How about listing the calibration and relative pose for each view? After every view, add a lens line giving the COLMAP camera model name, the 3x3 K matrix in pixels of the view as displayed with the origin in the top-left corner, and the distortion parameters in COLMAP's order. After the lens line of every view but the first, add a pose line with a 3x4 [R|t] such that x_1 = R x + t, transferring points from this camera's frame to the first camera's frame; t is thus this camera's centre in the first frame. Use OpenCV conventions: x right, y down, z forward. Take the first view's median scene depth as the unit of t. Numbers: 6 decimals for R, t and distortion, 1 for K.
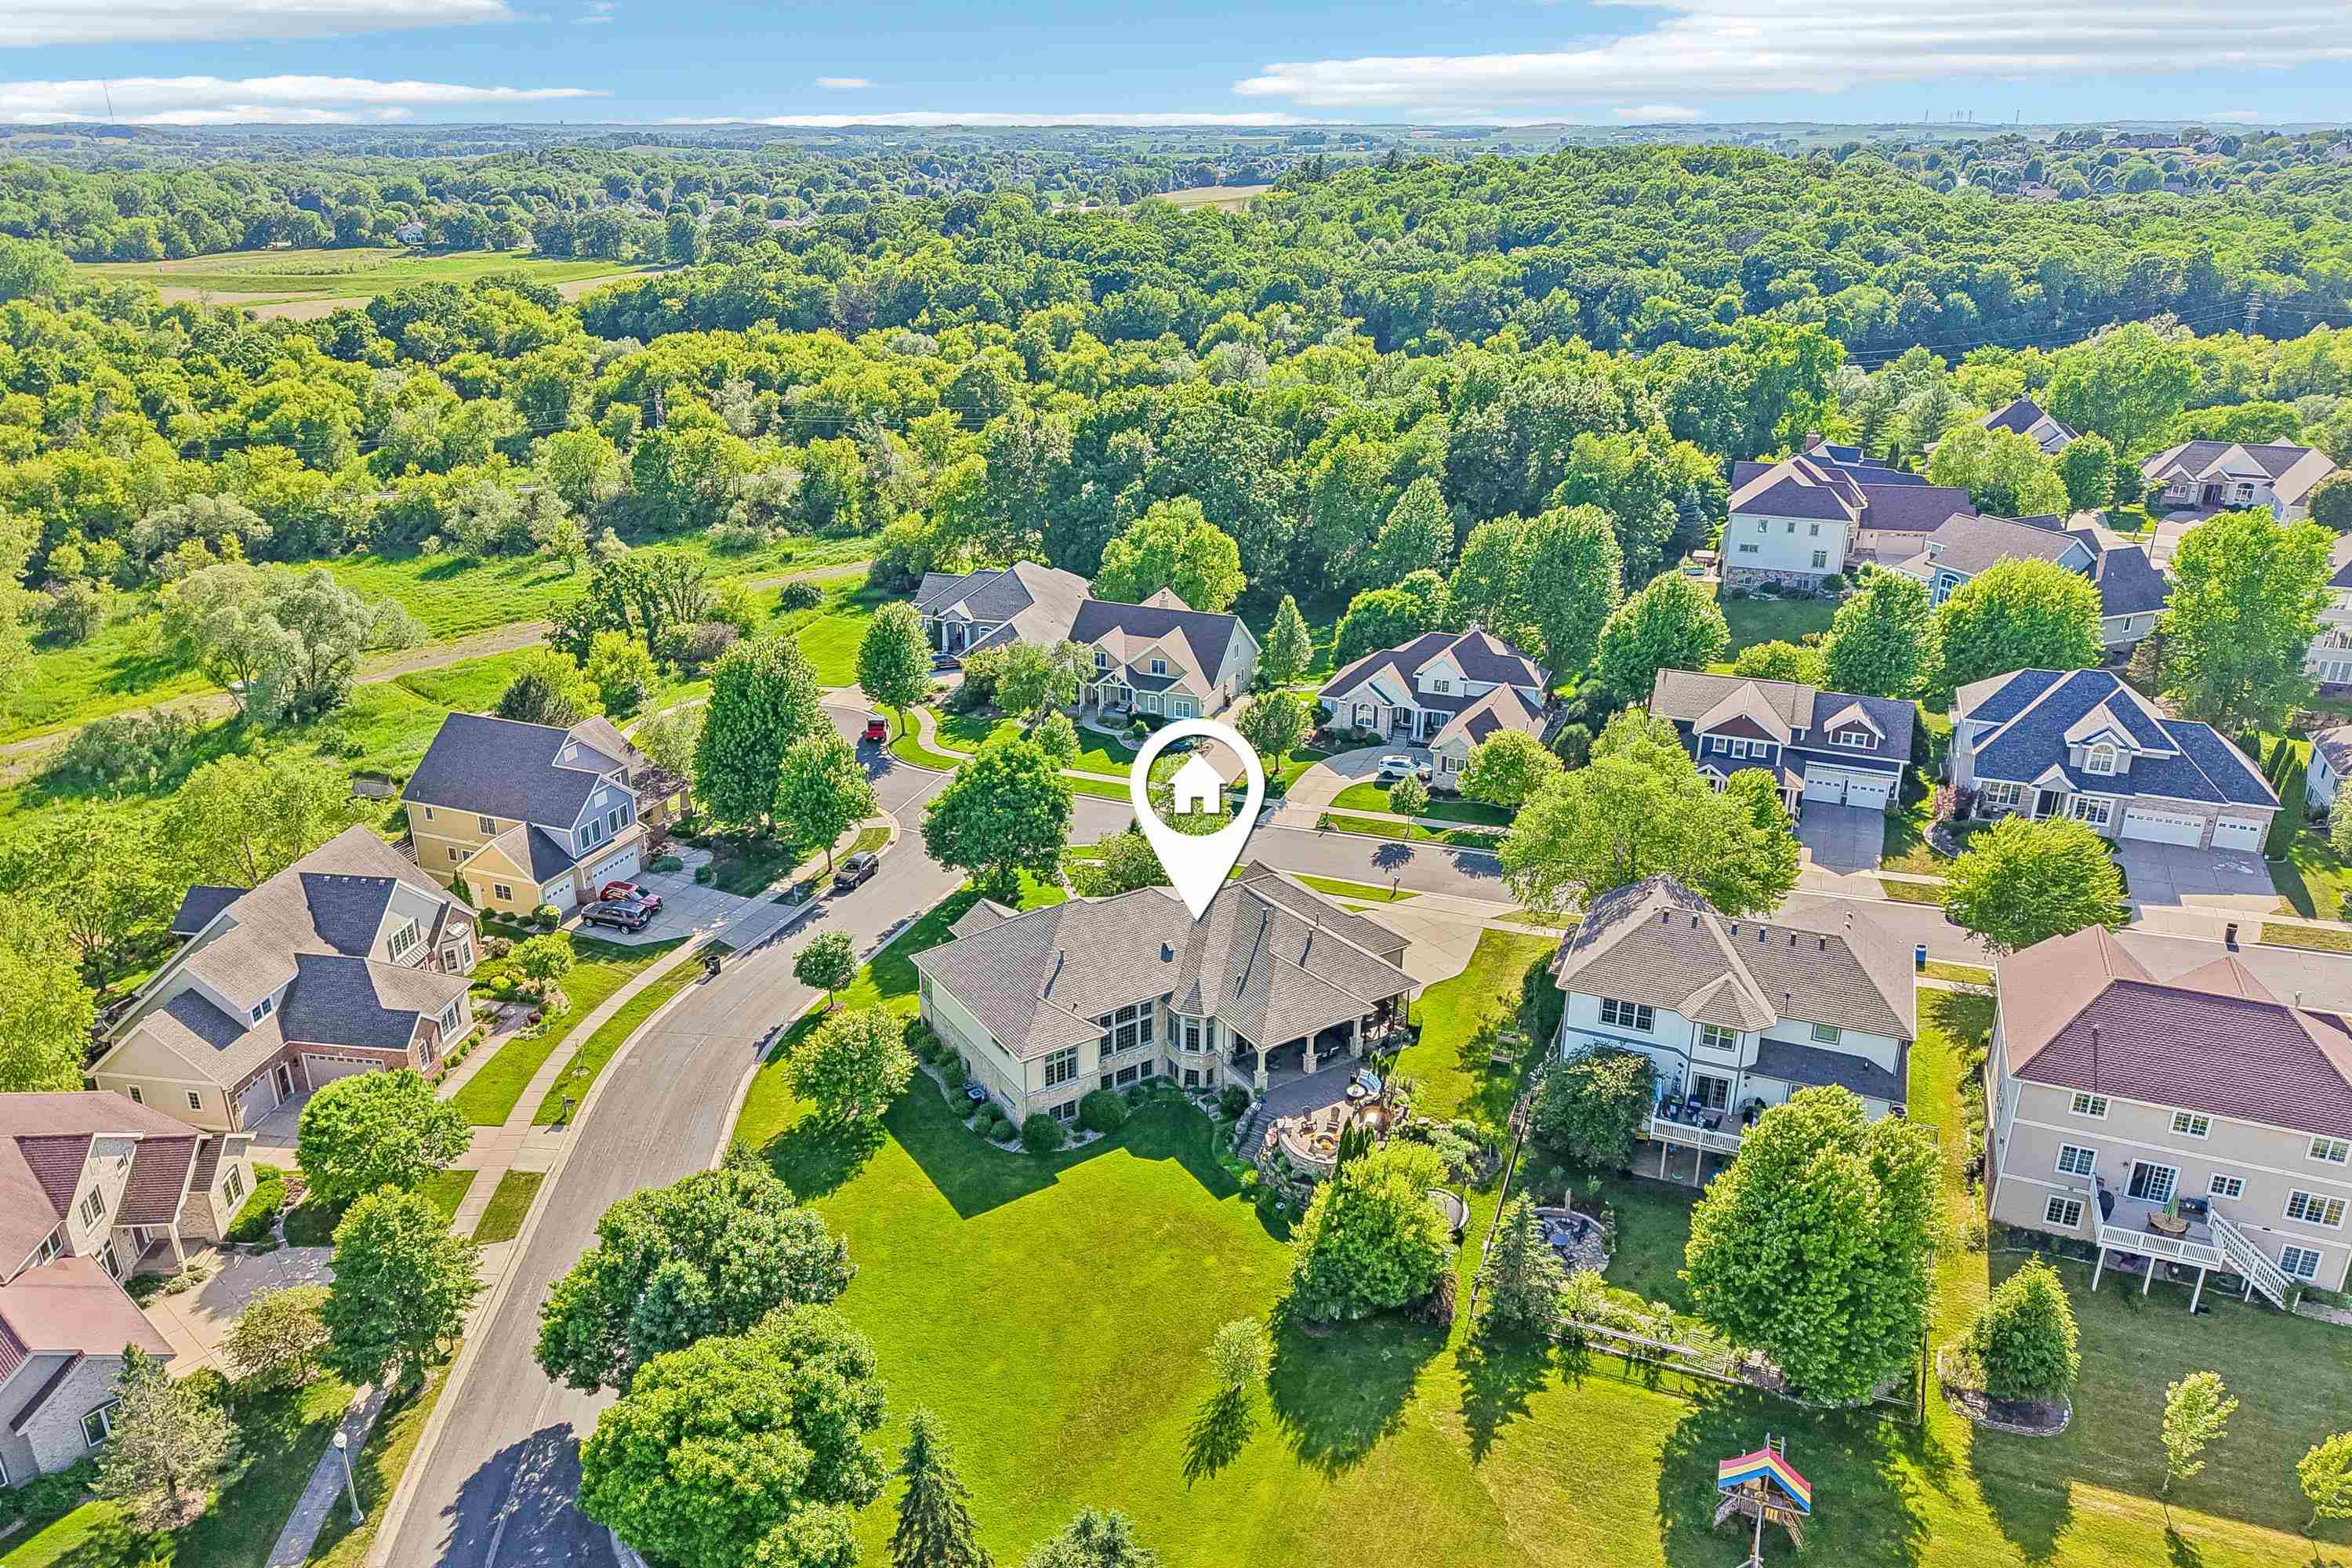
lens RADIAL K [[1648.4, 0, 1176.0], [0, 1648.4, 784.0], [0, 0, 1]] dist [0.049876, -0.064798]
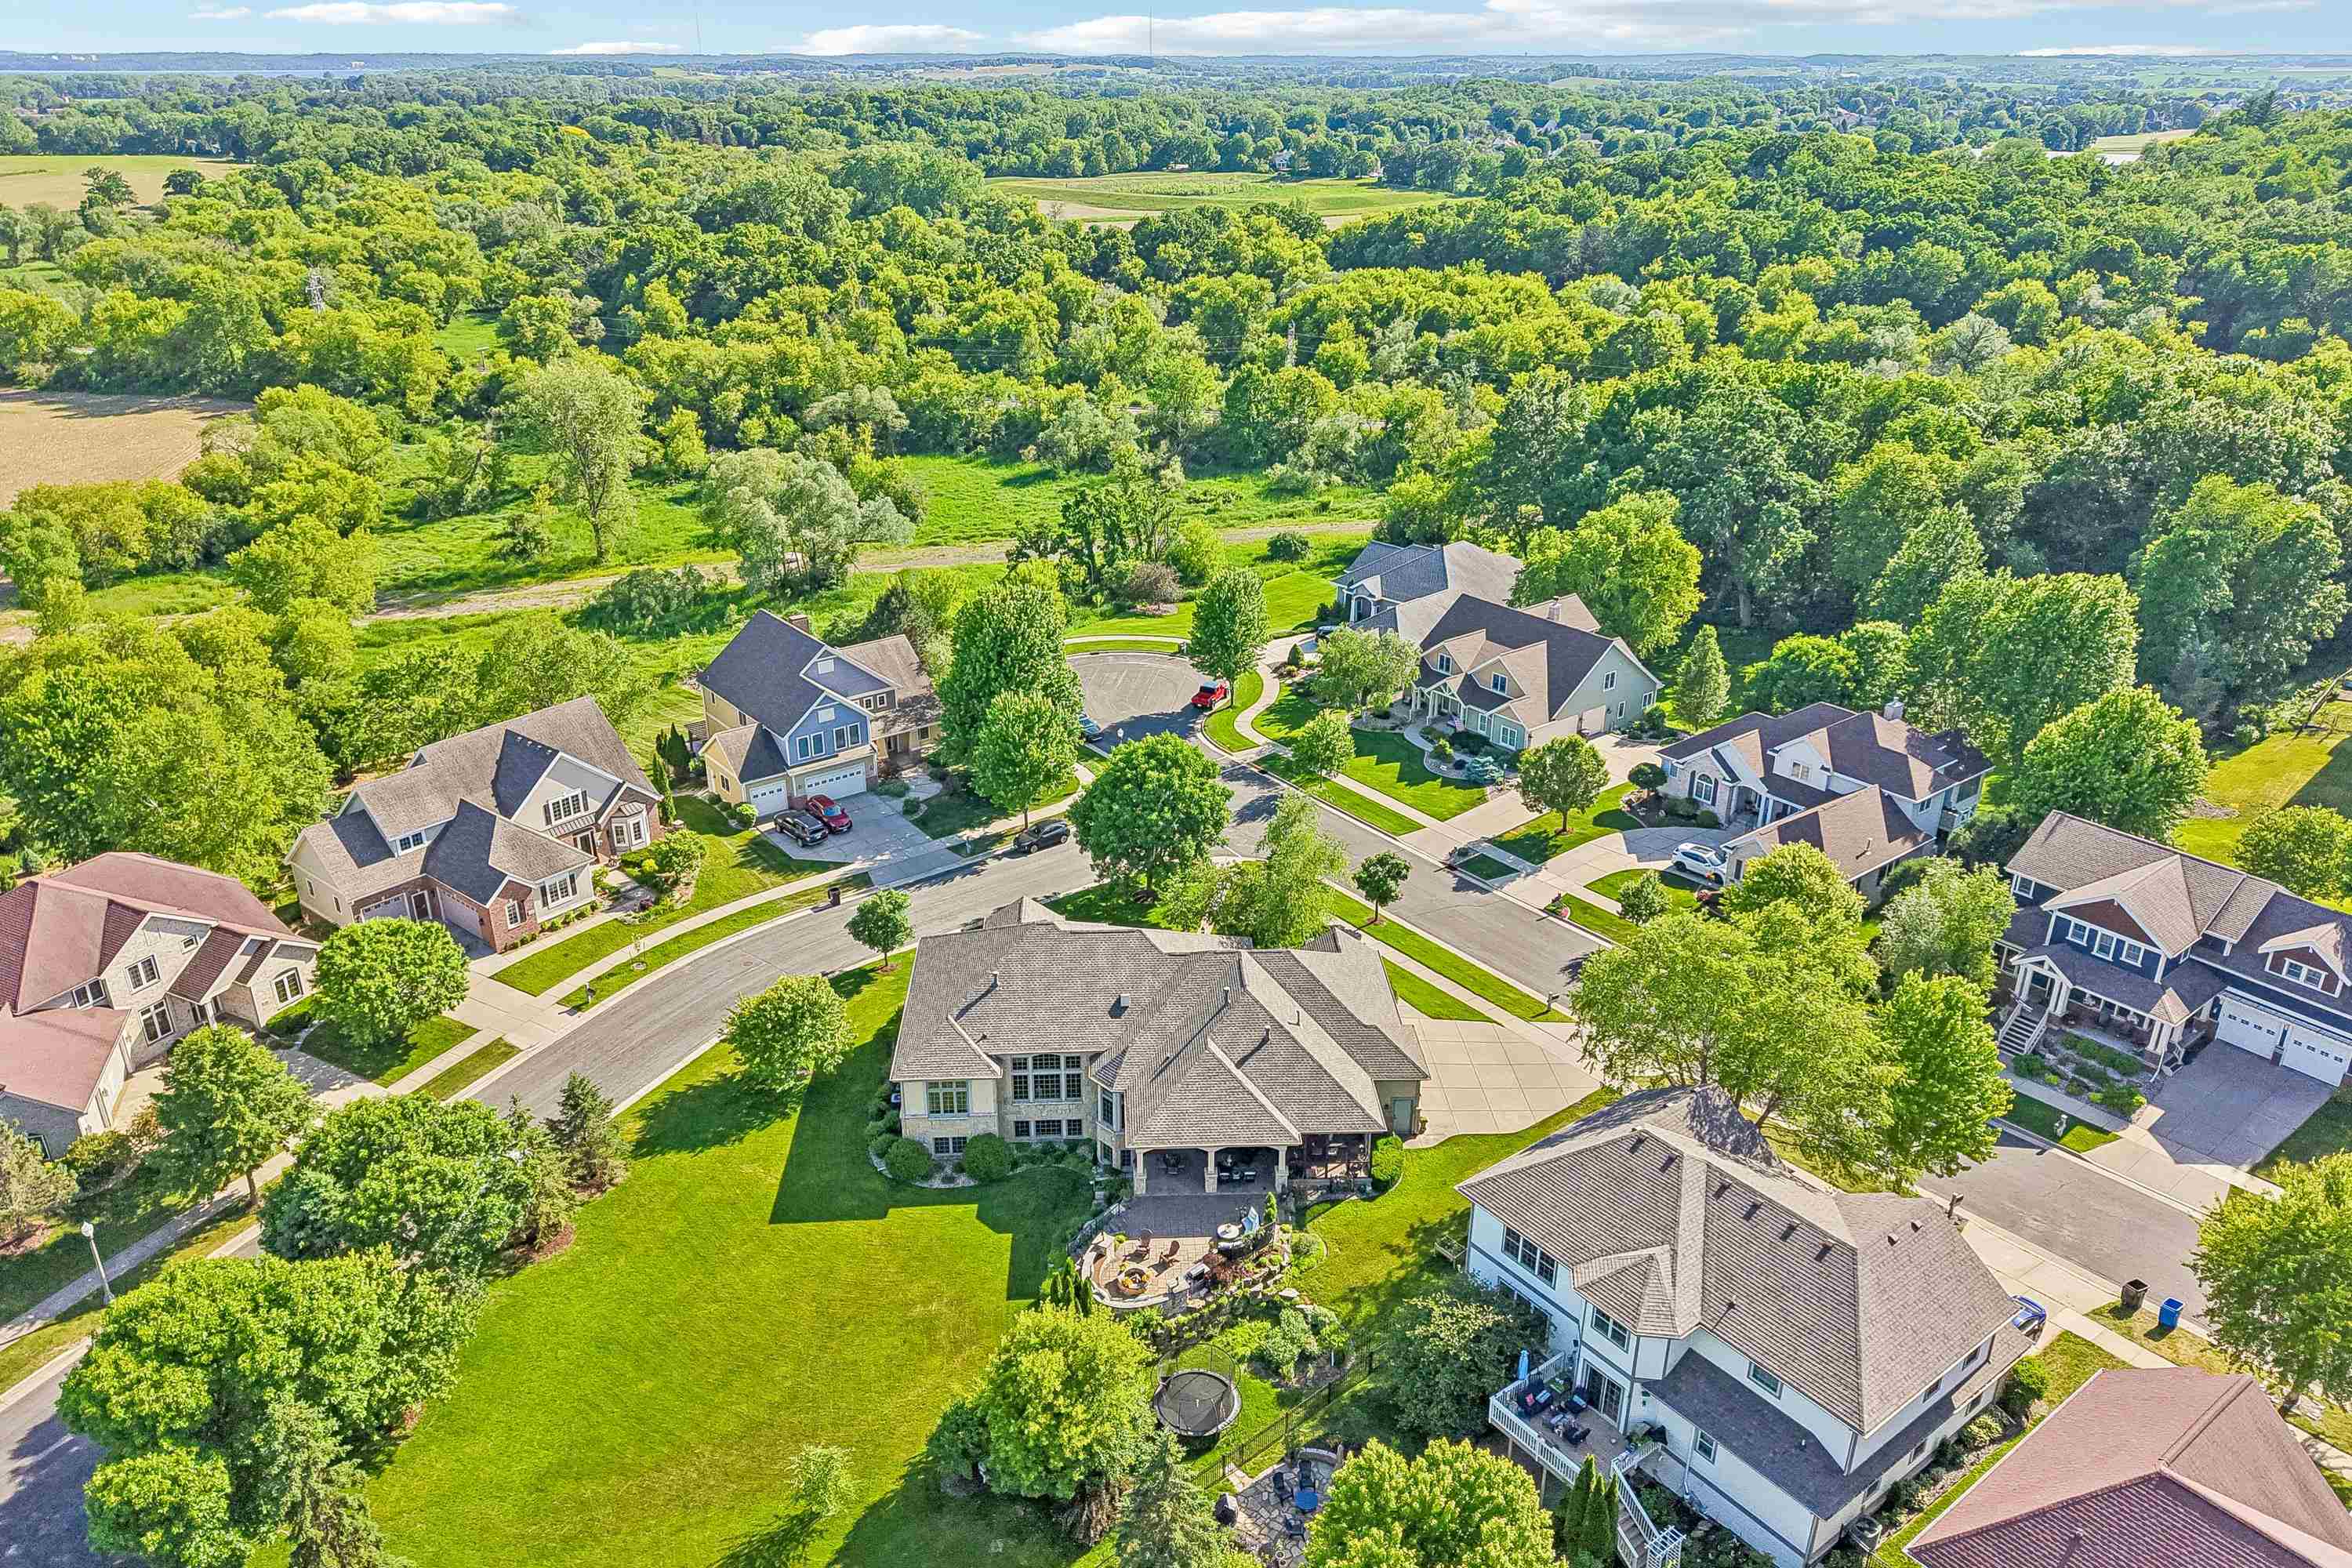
lens RADIAL K [[1648.4, 0, 1176.0], [0, 1648.4, 784.0], [0, 0, 1]] dist [0.049876, -0.064798]
pose [[0.859968, 0.206706, -0.466612, 0.274519], [-0.190121, 0.978249, 0.082964, -0.062658], [0.473612, 0.017367, 0.880562, 0.161130]]
